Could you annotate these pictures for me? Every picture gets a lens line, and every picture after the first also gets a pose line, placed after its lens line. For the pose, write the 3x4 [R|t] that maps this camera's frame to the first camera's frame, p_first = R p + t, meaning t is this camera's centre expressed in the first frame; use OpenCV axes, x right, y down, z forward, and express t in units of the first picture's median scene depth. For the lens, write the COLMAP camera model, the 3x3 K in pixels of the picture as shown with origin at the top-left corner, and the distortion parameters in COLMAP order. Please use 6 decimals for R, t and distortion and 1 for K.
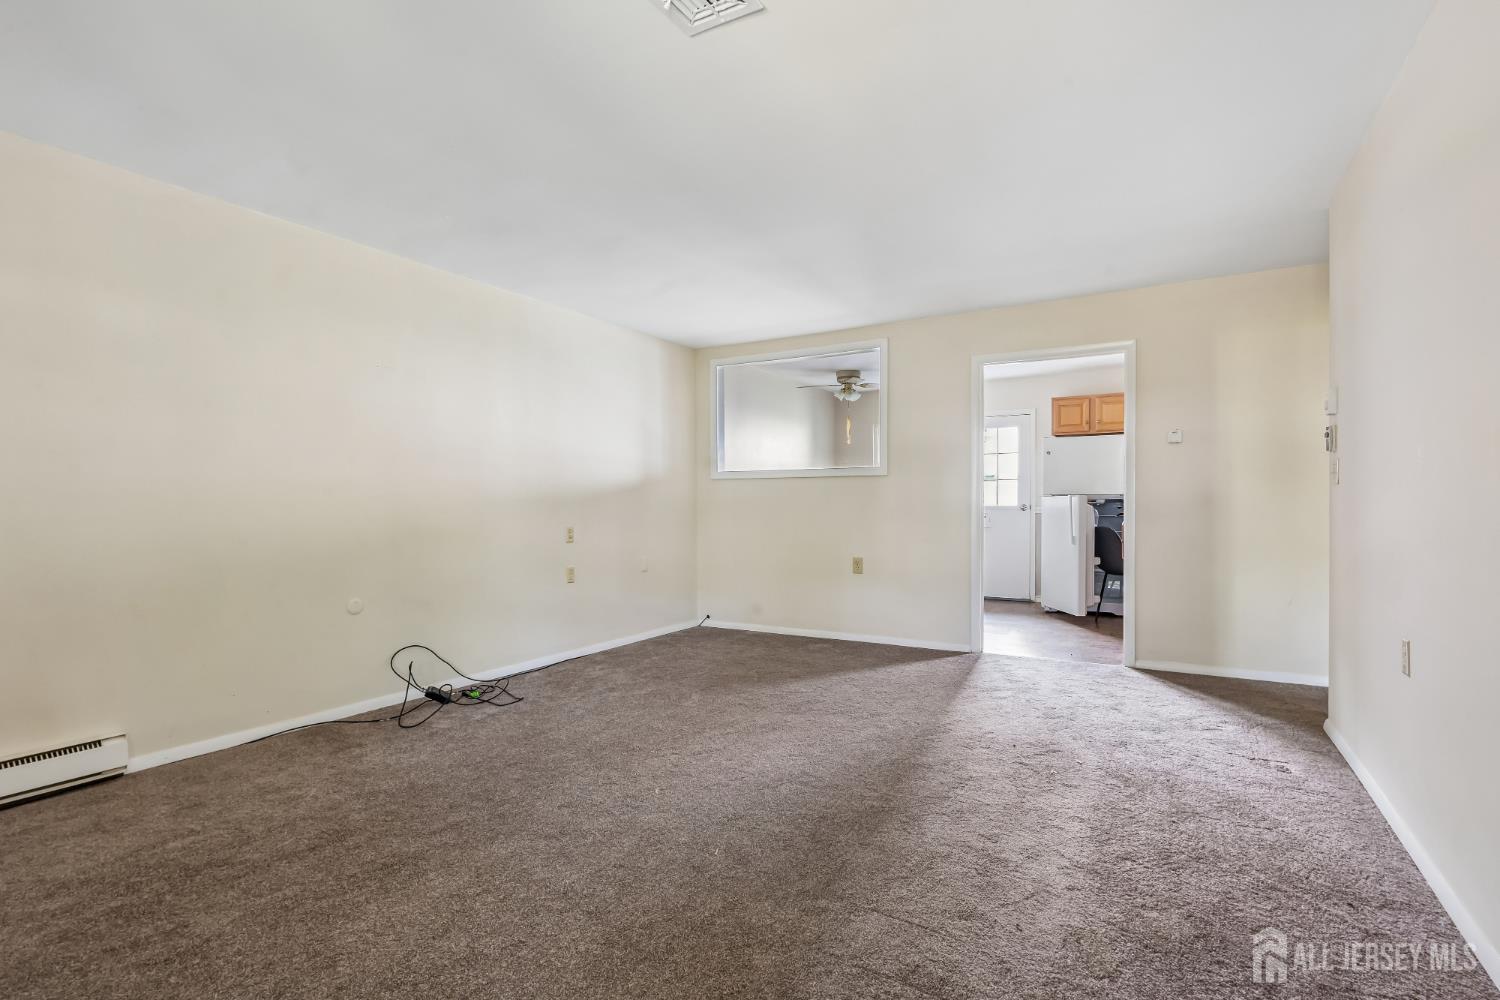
lens RADIAL K [[708.3, 0, 724.7], [0, 708.3, 501.9], [0, 0, 1]] dist [-0.000283, 0.000112]
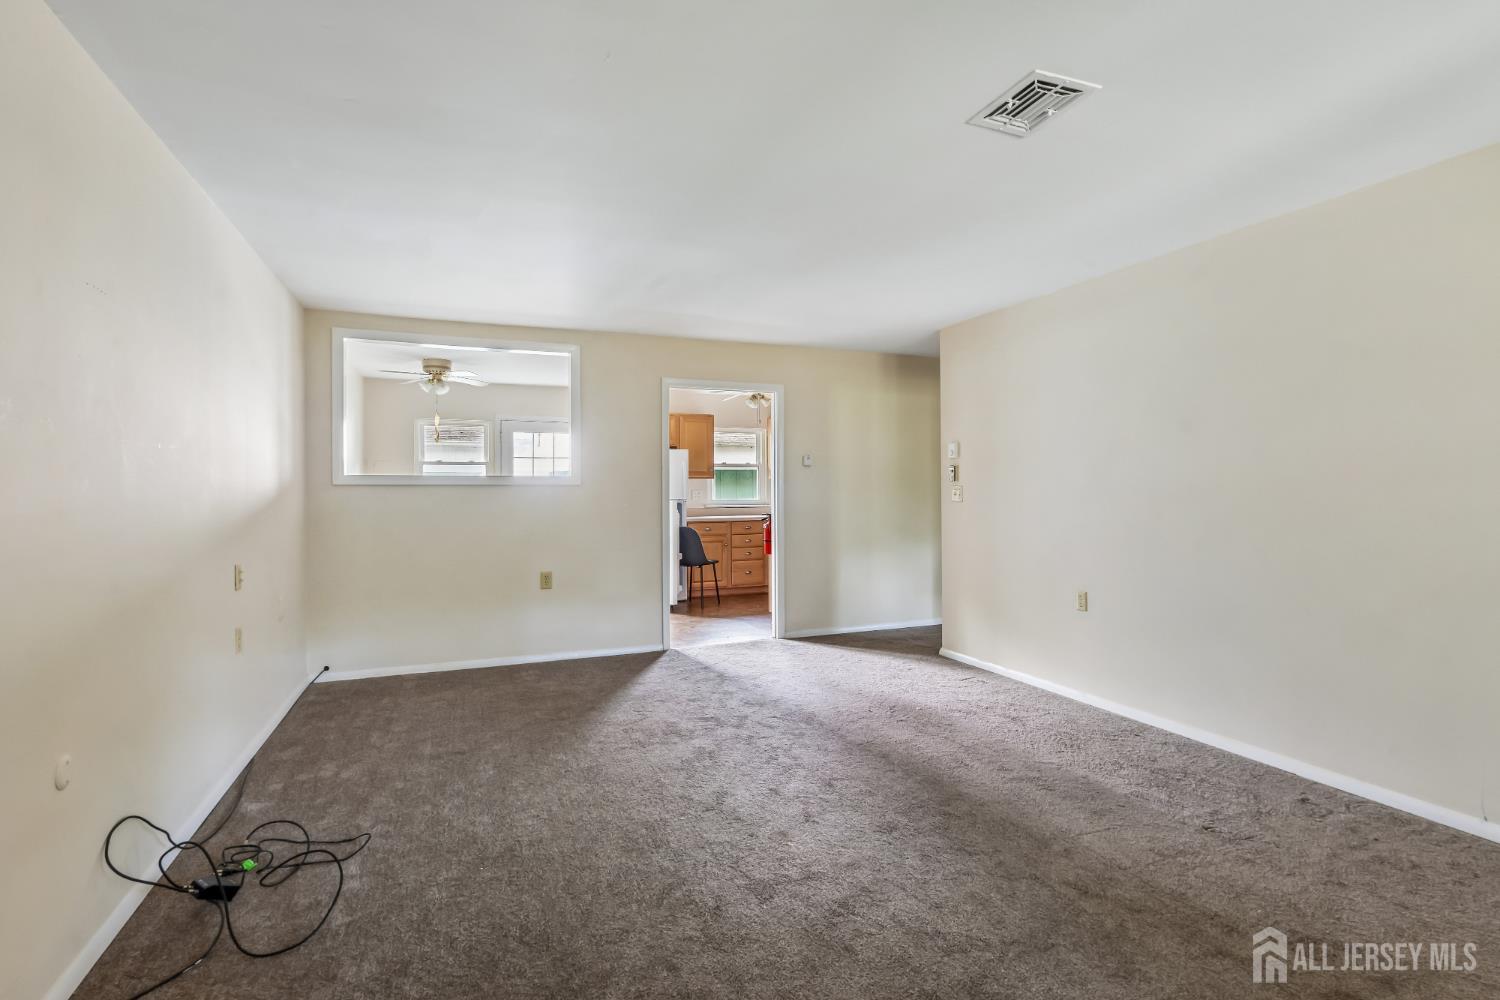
lens RADIAL K [[709.8, 0, 751.8], [0, 709.8, 489.5], [0, 0, 1]] dist [-0.001006, 0.000184]
pose [[0.606252, 0.001848, 0.795271, -0.490462], [0.003769, 0.999979, -0.005197, -0.030768], [-0.795264, 0.006148, 0.606232, 0.264807]]
